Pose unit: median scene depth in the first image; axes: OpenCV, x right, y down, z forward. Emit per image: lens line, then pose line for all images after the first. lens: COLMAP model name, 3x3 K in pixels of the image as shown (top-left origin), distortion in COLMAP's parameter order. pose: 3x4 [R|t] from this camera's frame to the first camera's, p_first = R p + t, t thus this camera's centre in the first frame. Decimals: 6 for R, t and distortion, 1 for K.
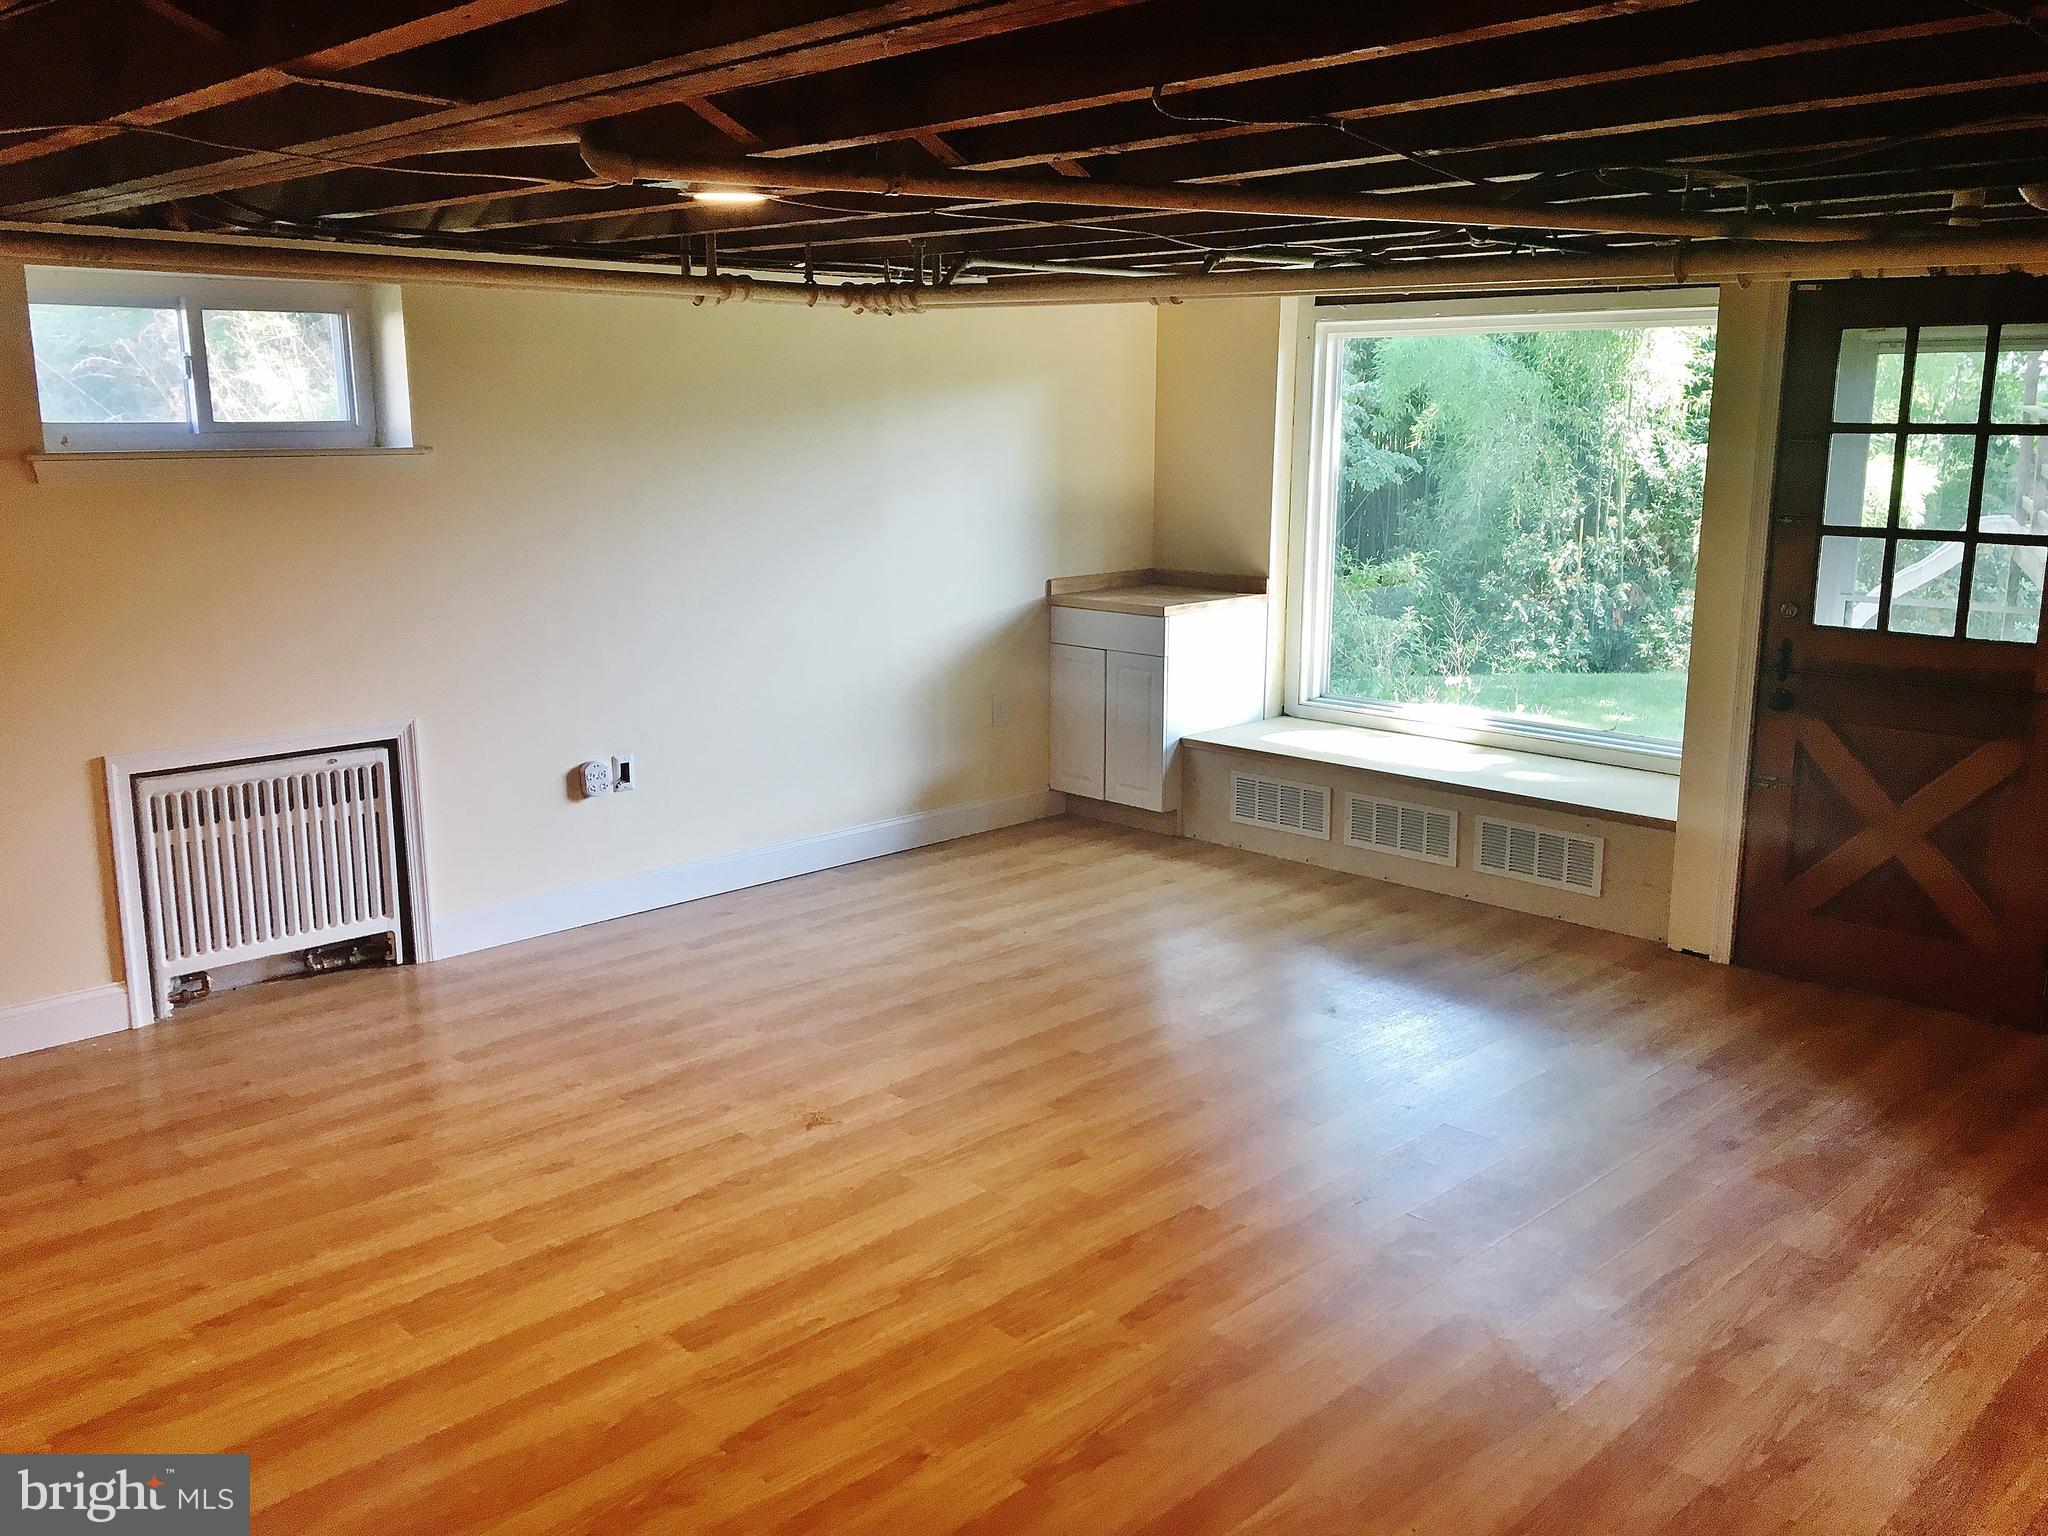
lens RADIAL K [[1714.4, 0, 1024.1], [0, 1714.4, 759.4], [0, 0, 1]] dist [0.063145, -0.089282]
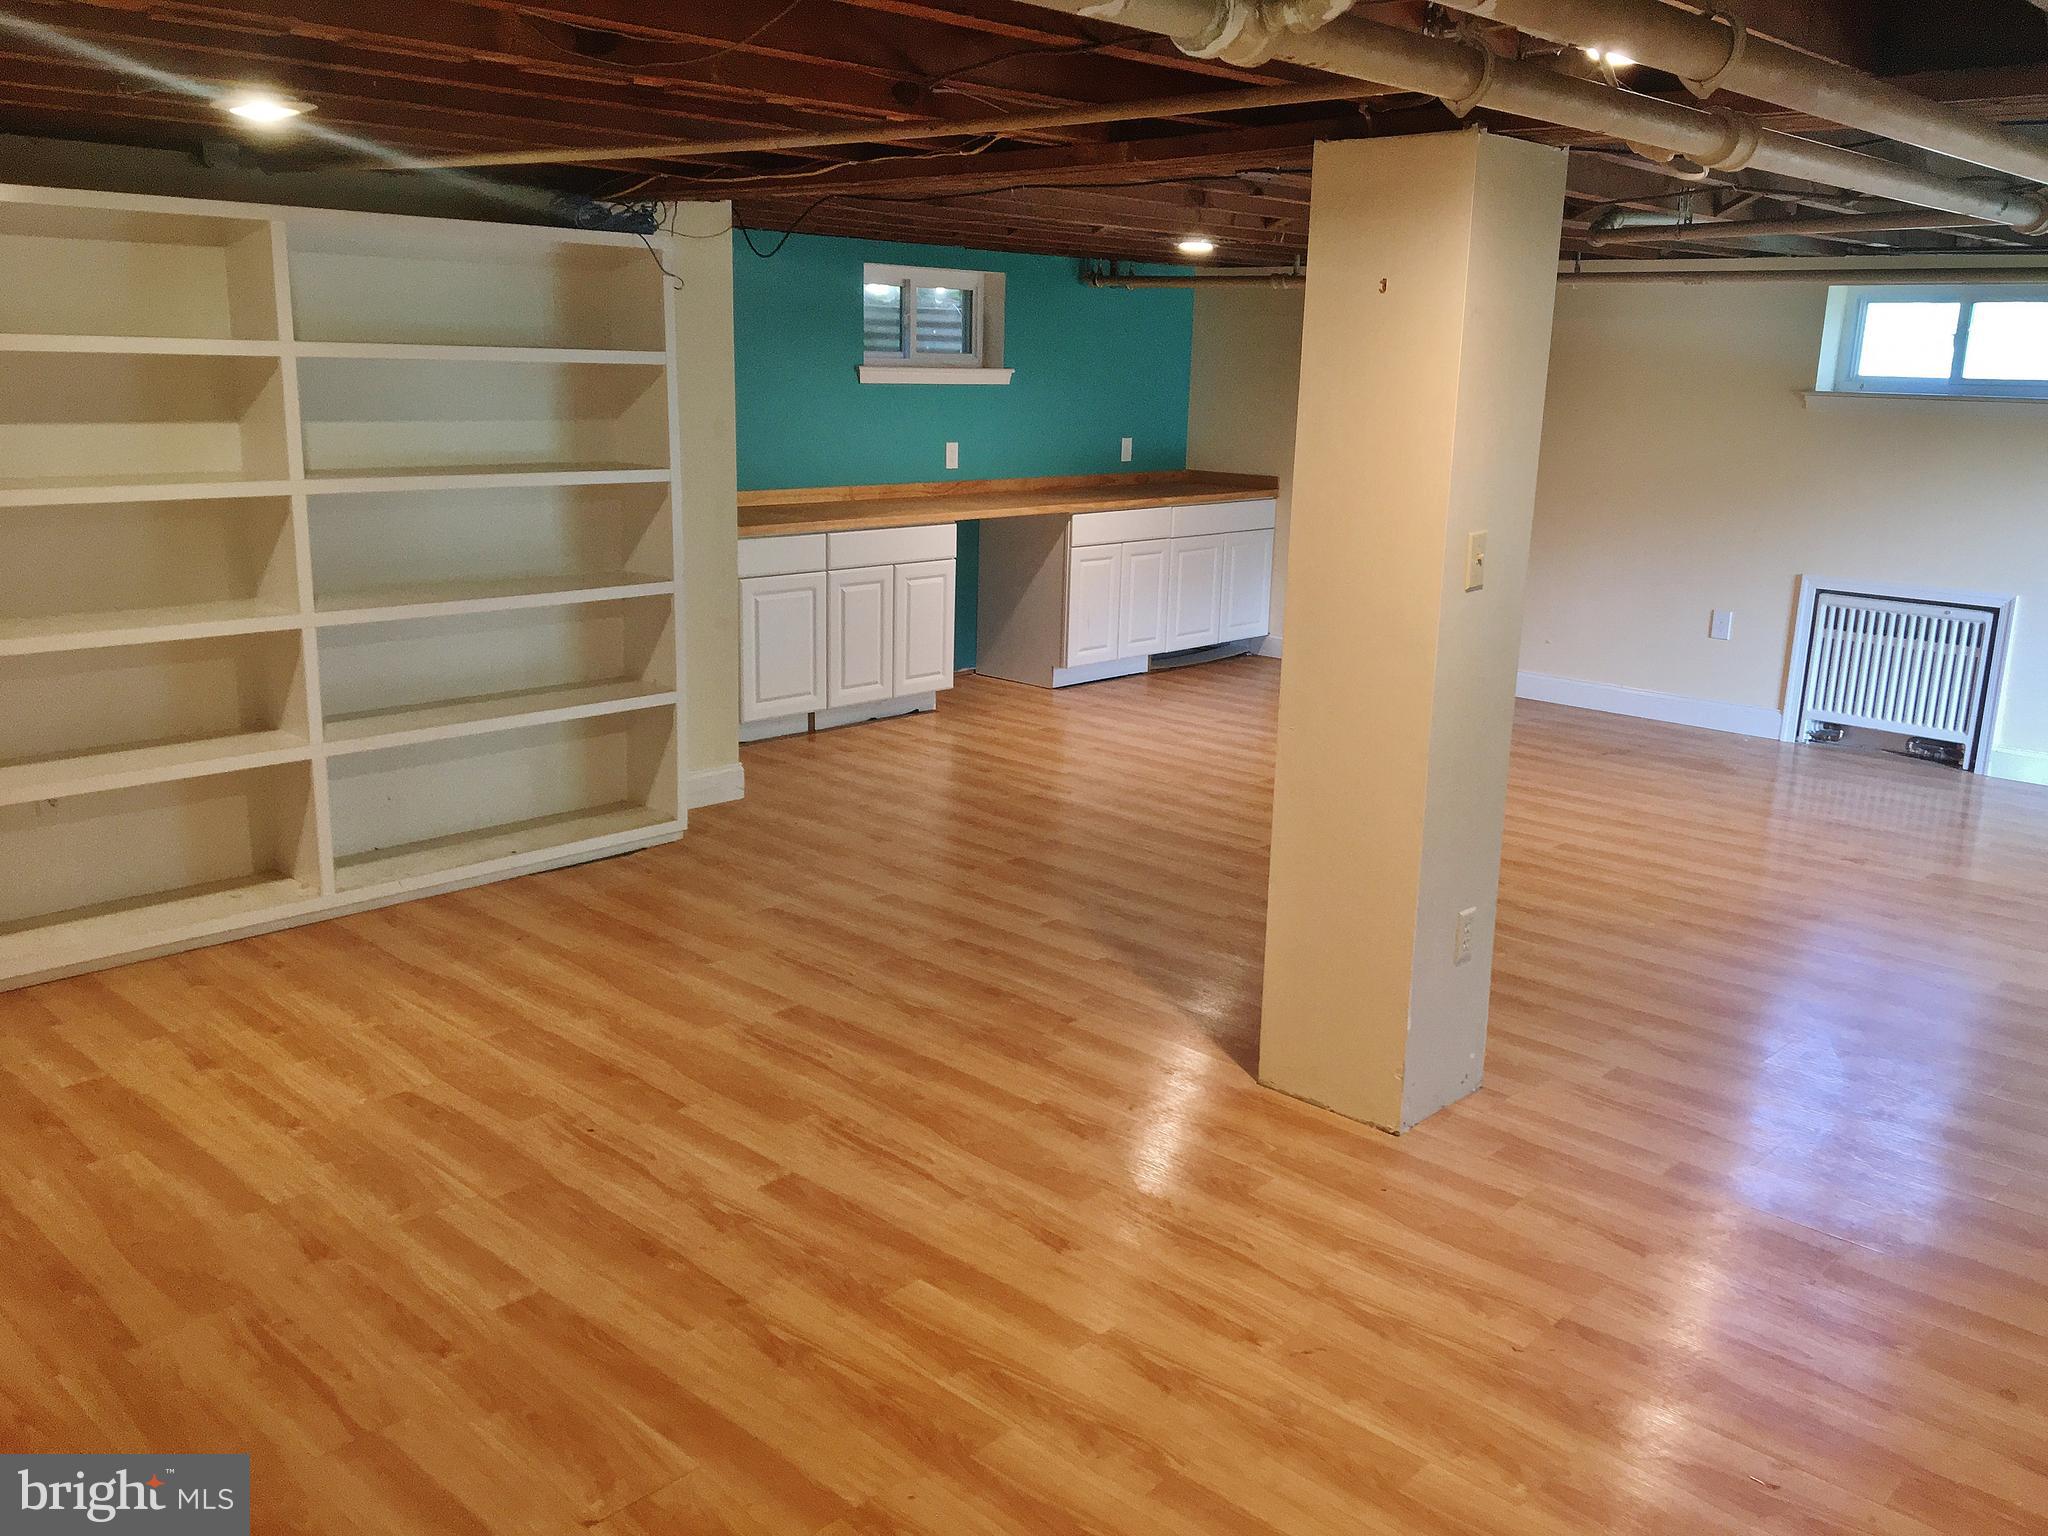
lens RADIAL K [[1714.4, 0, 1024.1], [0, 1714.4, 769.5], [0, 0, 1]] dist [0.063145, -0.089282]
pose [[0.047963, 0.239262, -0.969770, 1.045866], [-0.221813, 0.949196, 0.223216, -0.027354], [0.973909, 0.204402, 0.098598, 0.130994]]
